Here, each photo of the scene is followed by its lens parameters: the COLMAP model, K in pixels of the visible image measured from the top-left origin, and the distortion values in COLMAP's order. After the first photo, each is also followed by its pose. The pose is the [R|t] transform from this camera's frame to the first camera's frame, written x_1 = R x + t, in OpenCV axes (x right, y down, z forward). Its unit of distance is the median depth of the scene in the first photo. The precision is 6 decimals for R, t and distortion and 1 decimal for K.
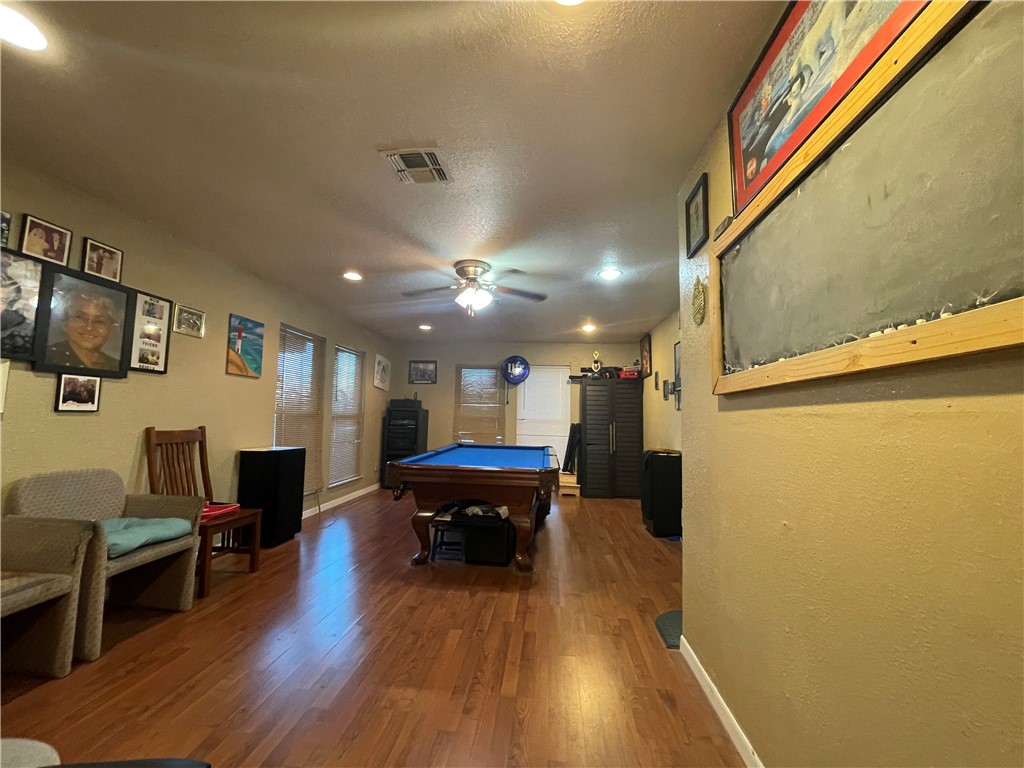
lens RADIAL K [[415.6, 0, 511.7], [0, 415.6, 382.8], [0, 0, 1]] dist [-0.006644, 0.001414]
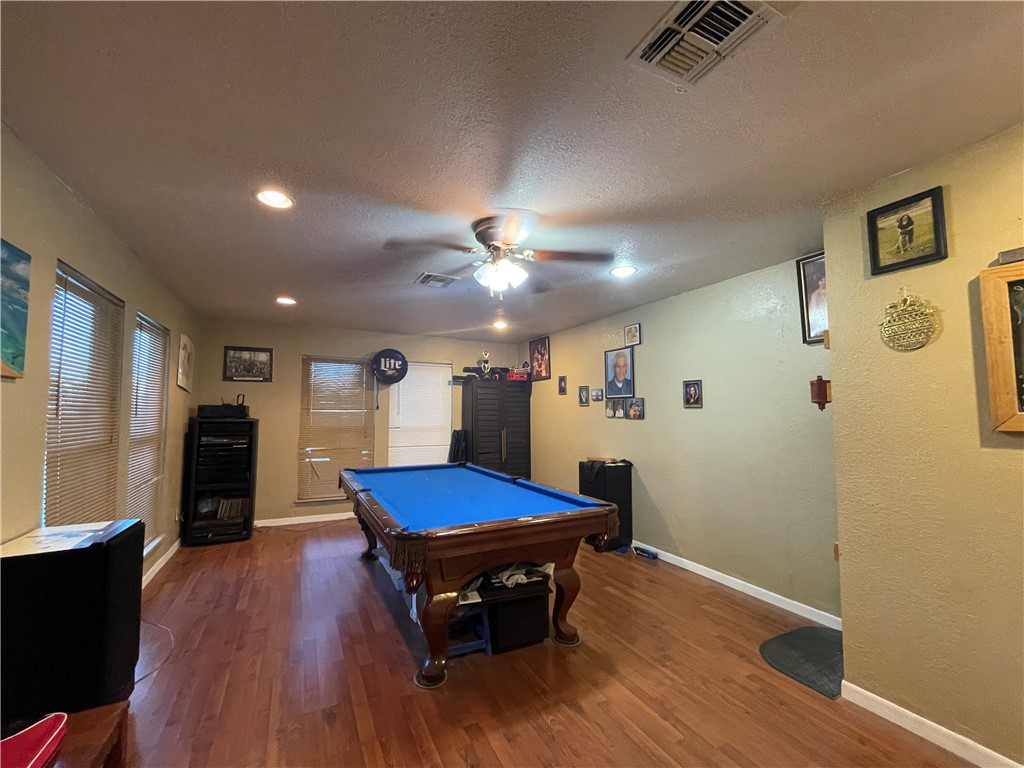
lens RADIAL K [[415.6, 0, 510.9], [0, 415.6, 383.7], [0, 0, 1]] dist [-0.006644, 0.001414]
pose [[0.841212, 0.016329, 0.540460, -0.235689], [-0.027321, 0.999551, 0.012325, -0.014765], [-0.540015, -0.025133, 0.841280, 0.205776]]
